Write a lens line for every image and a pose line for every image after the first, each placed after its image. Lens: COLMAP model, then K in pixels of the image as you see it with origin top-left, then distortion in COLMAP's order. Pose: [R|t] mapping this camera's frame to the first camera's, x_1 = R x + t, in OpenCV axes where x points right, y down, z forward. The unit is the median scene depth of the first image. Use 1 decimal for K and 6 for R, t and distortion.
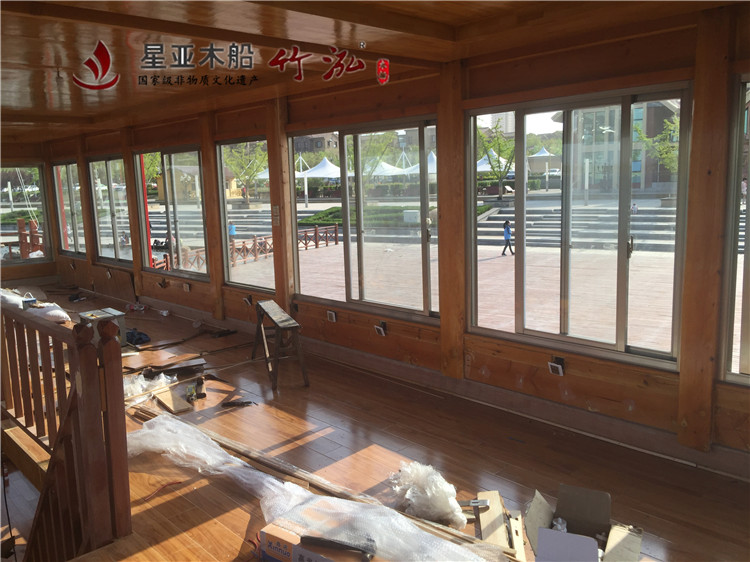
lens RADIAL K [[623.7, 0, 375.0], [0, 623.7, 281.0], [0, 0, 1]] dist [0.008540, 0.004449]
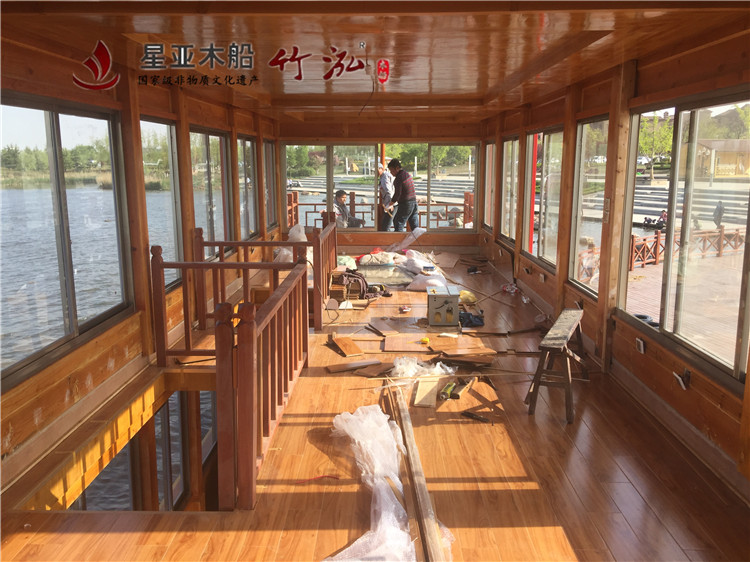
lens RADIAL K [[621.9, 0, 375.0], [0, 621.9, 281.0], [0, 0, 1]] dist [0.140374, -0.221860]
pose [[0.709986, 0.157241, -0.686436, 0.258870], [-0.129630, 0.987278, 0.092077, -0.061048], [0.692182, 0.023609, 0.721337, 0.223719]]
